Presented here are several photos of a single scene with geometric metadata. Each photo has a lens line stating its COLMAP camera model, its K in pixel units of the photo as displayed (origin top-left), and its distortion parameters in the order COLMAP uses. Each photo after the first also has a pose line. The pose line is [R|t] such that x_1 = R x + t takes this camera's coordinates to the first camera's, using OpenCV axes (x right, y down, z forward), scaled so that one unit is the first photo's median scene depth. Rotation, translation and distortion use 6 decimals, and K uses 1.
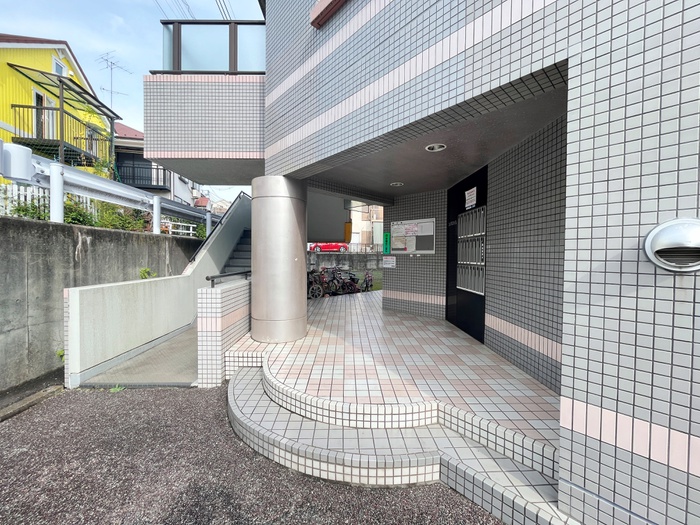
lens RADIAL K [[282.8, 0, 347.1], [0, 282.8, 261.3], [0, 0, 1]] dist [-0.001939, -0.000190]
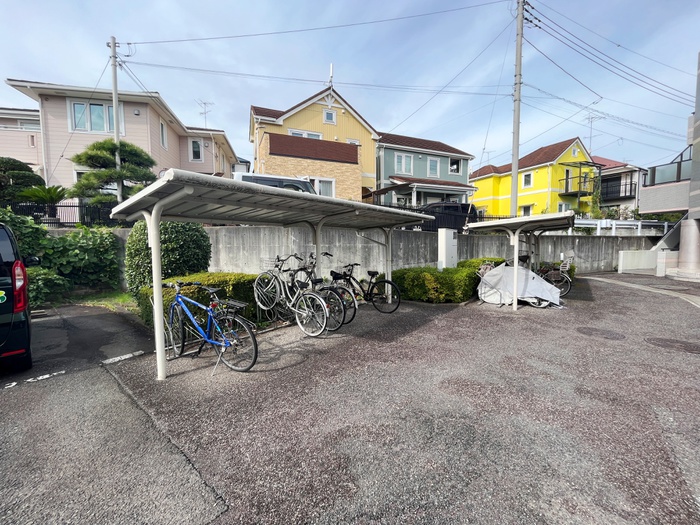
lens RADIAL K [[282.8, 0, 347.1], [0, 282.8, 261.3], [0, 0, 1]] dist [-0.001939, -0.000190]
pose [[0.254302, 0.054717, -0.965576, 1.304768], [-0.006233, 0.998470, 0.054939, 0.022063], [0.967105, -0.007952, 0.254254, -2.518044]]
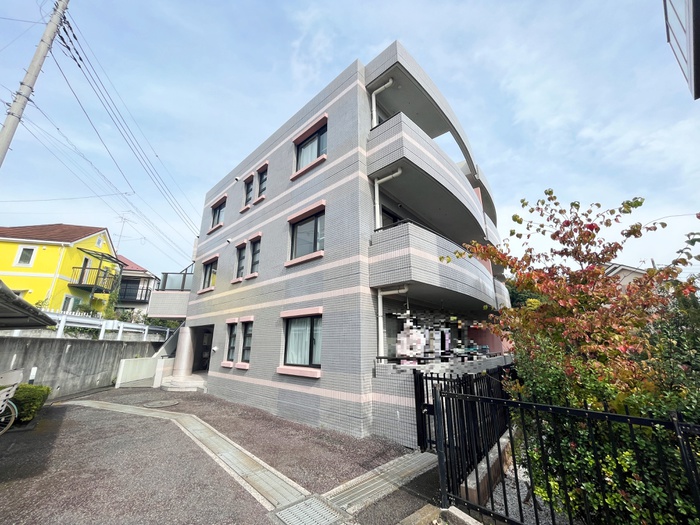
lens RADIAL K [[282.8, 0, 347.1], [0, 282.8, 261.3], [0, 0, 1]] dist [-0.001939, -0.000190]
pose [[0.996427, 0.020968, 0.081818, 0.977130], [0.004534, 0.954020, -0.299709, -0.007982], [-0.084340, 0.299009, 0.950516, -1.889220]]
